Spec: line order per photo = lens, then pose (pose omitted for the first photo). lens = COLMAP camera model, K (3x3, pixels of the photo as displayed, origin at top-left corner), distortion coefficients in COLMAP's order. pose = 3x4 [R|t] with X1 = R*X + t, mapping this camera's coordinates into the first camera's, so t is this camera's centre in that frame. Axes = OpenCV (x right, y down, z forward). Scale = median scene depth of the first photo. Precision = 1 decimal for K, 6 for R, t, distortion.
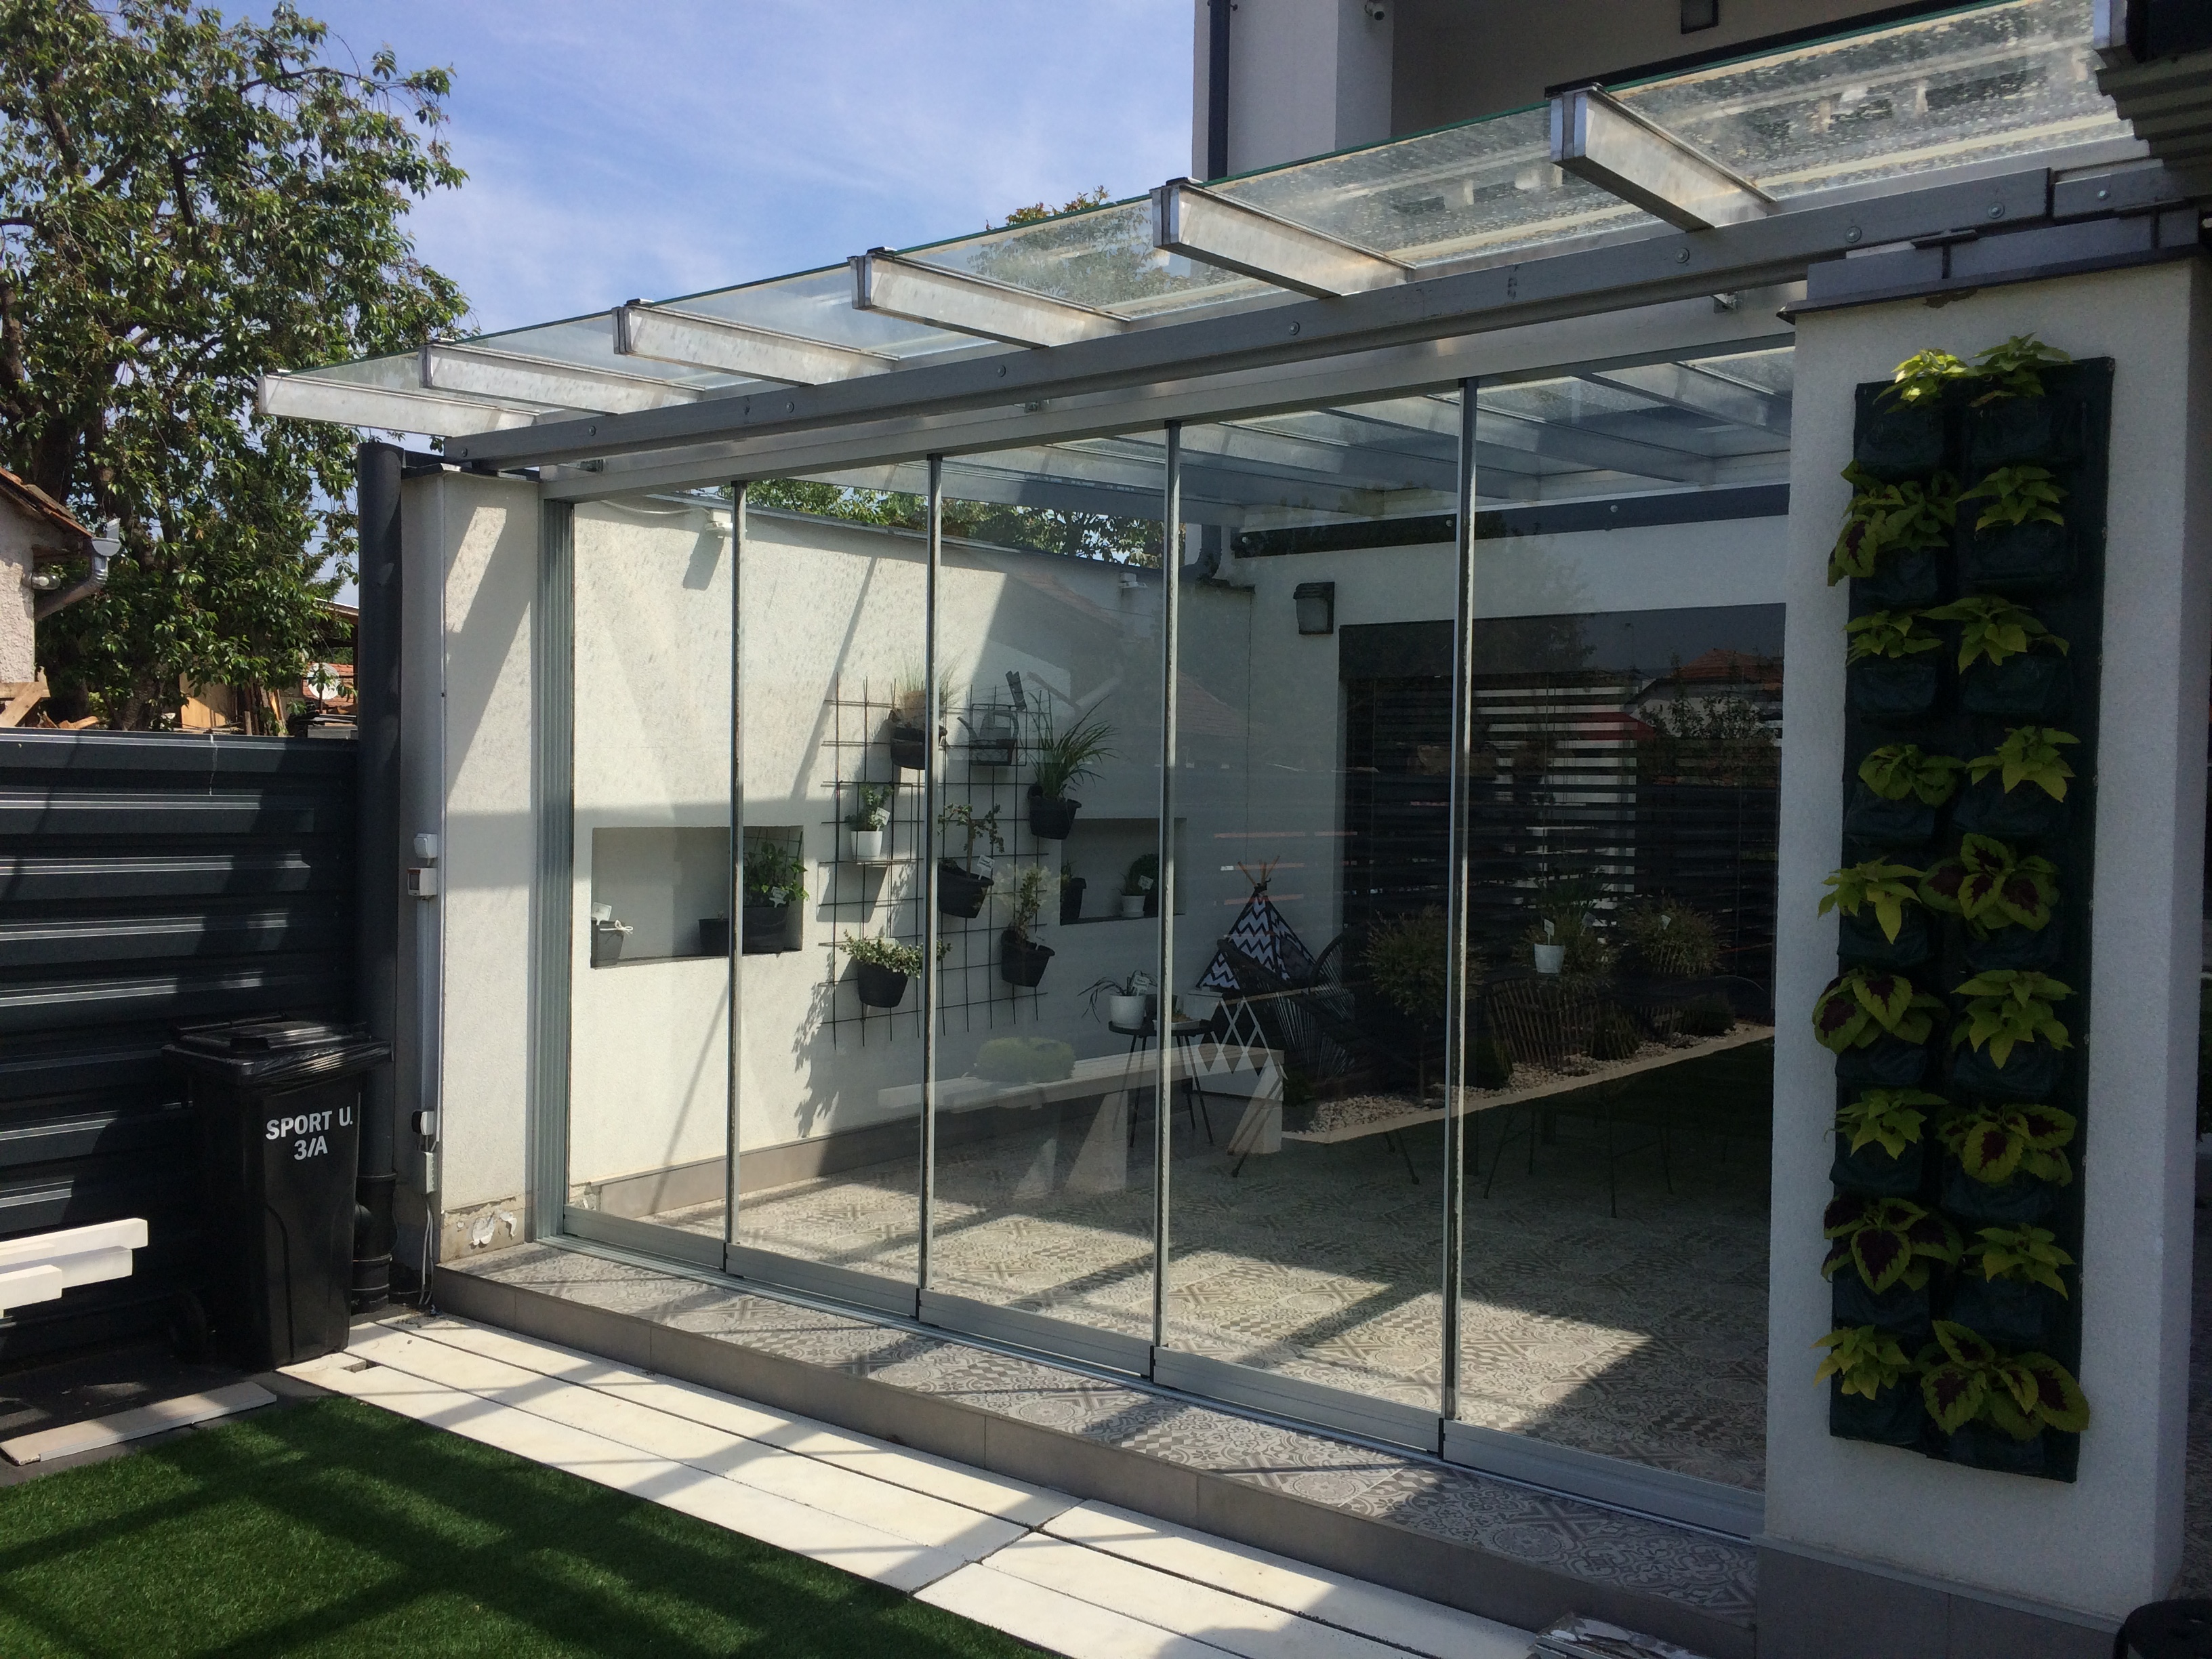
lens RADIAL K [[1881.4, 0, 1107.7], [0, 1881.4, 838.1], [0, 0, 1]] dist [0.039056, 0.003027]
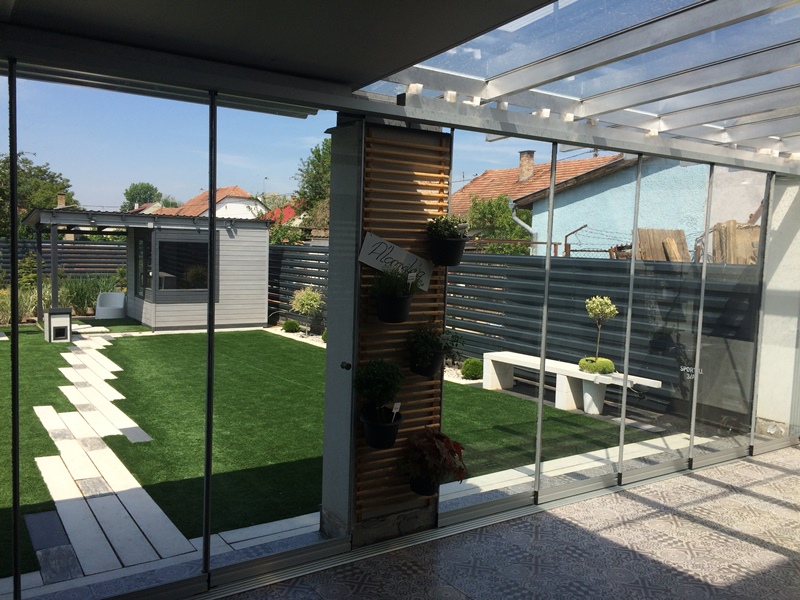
lens RADIAL K [[684.9, 0, 400.0], [0, 684.9, 300.0], [0, 0, 1]] dist [0.074676, -0.109935]
pose [[-0.326766, 0.051507, -0.943701, 0.911219], [-0.059409, 0.995420, 0.074900, -0.045329], [0.943236, 0.080539, -0.322209, 0.806550]]
